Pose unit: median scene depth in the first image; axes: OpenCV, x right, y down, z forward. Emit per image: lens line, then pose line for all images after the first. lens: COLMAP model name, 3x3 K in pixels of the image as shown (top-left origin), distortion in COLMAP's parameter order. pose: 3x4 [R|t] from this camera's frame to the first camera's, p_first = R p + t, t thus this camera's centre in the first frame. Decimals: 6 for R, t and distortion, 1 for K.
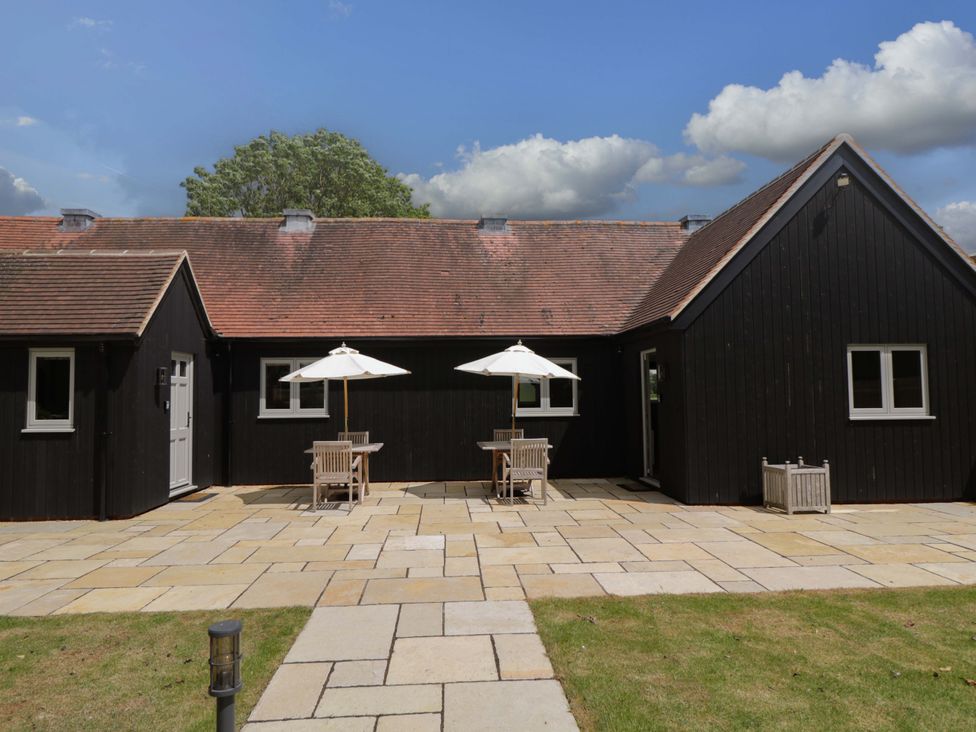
lens RADIAL K [[600.5, 0, 486.3], [0, 600.5, 366.2], [0, 0, 1]] dist [-0.005476, -0.005383]
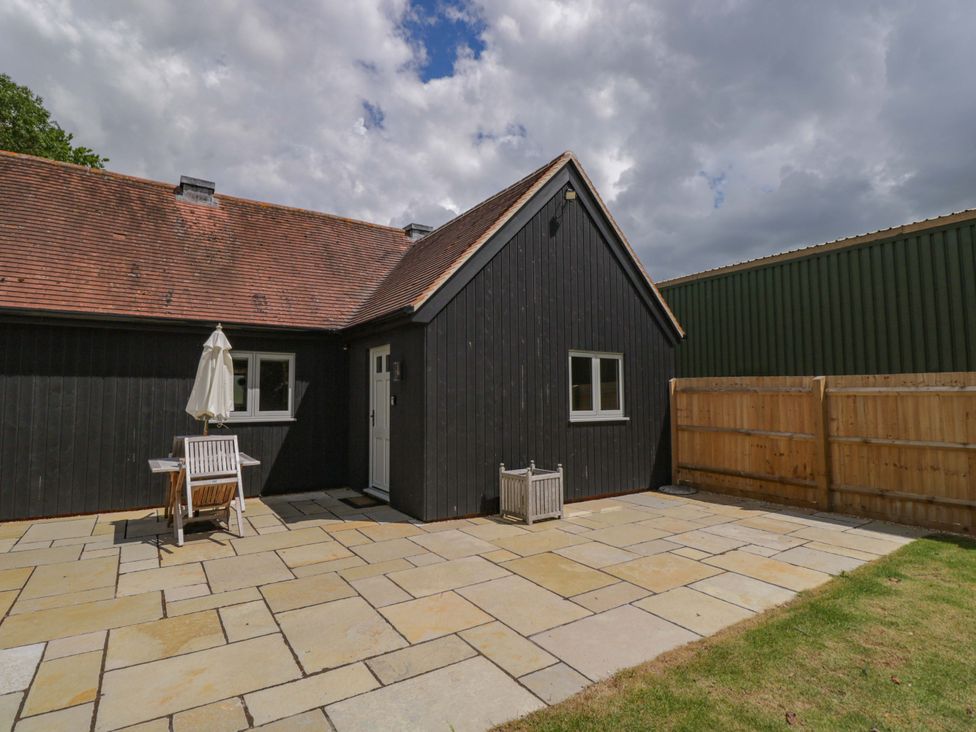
lens RADIAL K [[505.8, 0, 481.9], [0, 505.8, 362.7], [0, 0, 1]] dist [-0.006708, -0.005428]
pose [[0.869186, 0.040861, 0.492794, 0.034510], [-0.030107, 0.999104, -0.029741, 0.017089], [-0.493568, 0.011014, 0.869637, 0.304479]]
